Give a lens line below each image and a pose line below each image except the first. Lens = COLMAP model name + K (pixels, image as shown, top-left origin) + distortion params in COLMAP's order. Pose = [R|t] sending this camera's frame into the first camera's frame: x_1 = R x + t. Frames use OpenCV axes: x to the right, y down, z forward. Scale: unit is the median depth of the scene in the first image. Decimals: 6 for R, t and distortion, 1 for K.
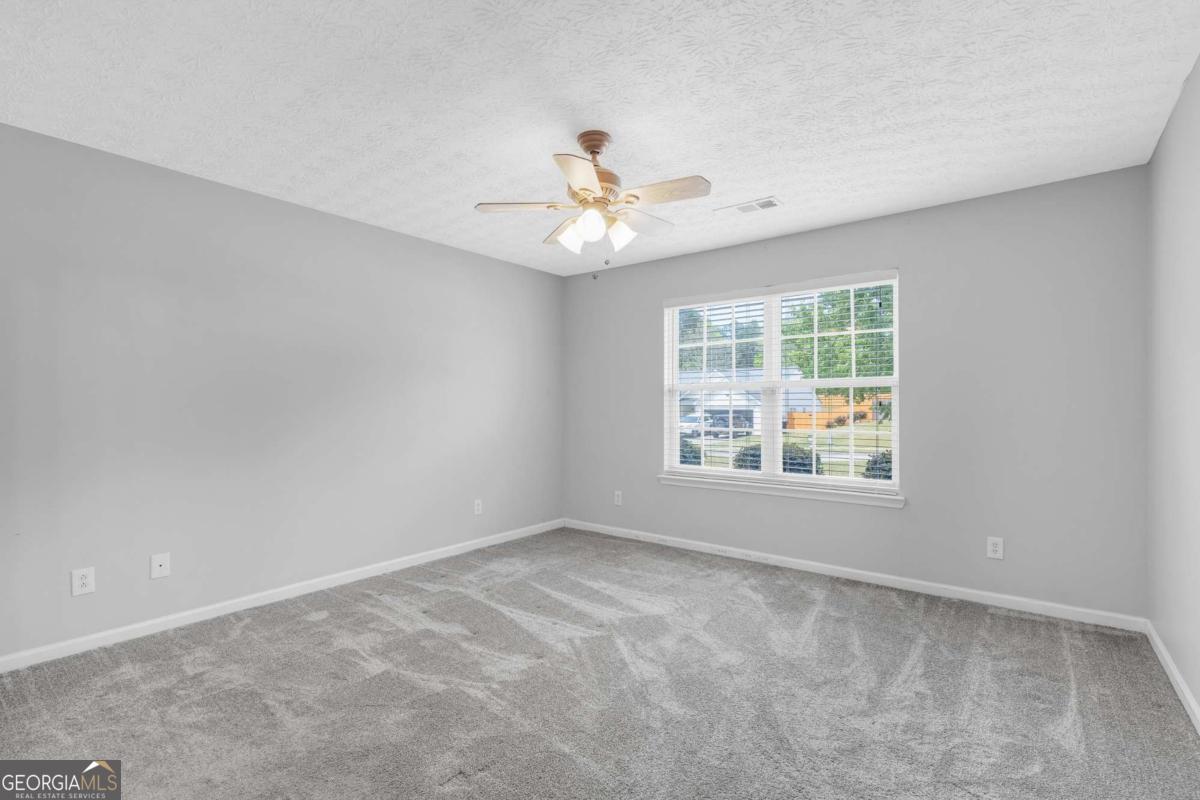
lens RADIAL K [[549.2, 0, 602.3], [0, 549.2, 397.9], [0, 0, 1]] dist [0.006261, -0.000162]
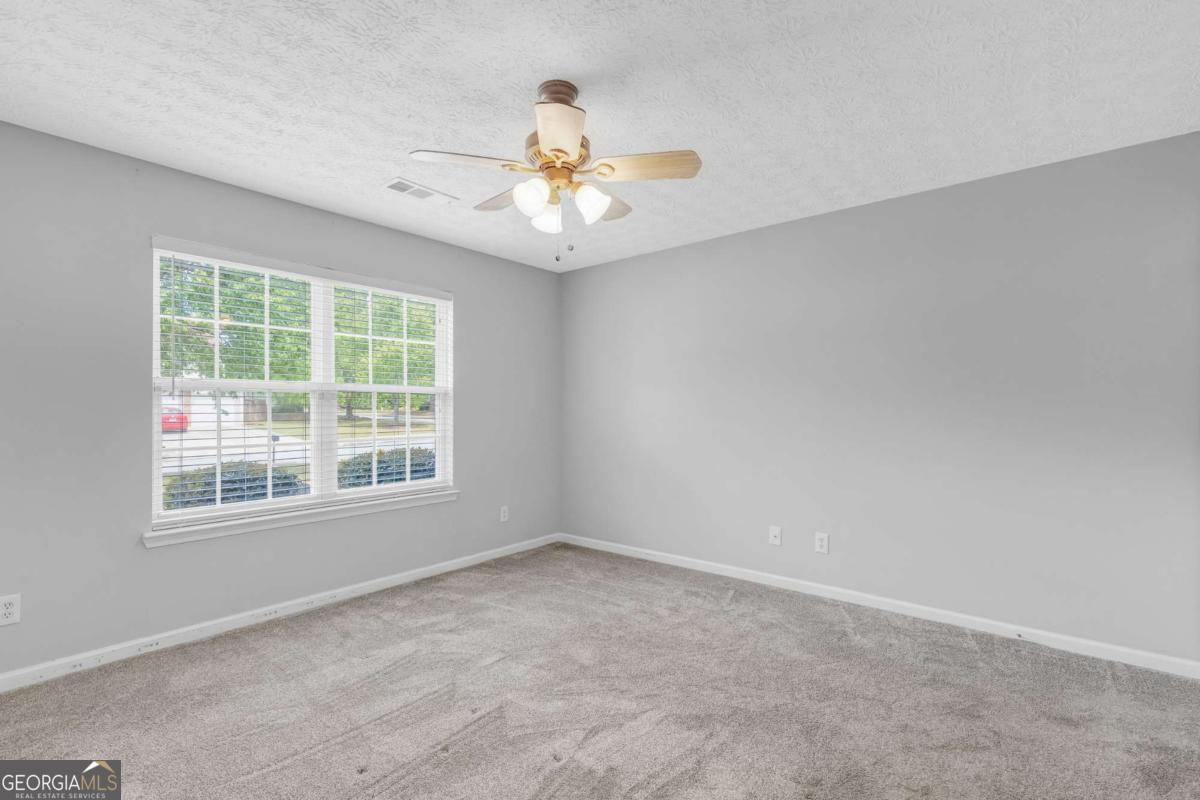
lens RADIAL K [[549.2, 0, 612.6], [0, 549.2, 402.6], [0, 0, 1]] dist [0.006261, -0.000162]
pose [[0.036161, 0.003063, 0.999341, -0.598764], [-0.011008, 0.999936, -0.002666, -0.004289], [-0.999285, -0.010904, 0.036193, 0.629131]]
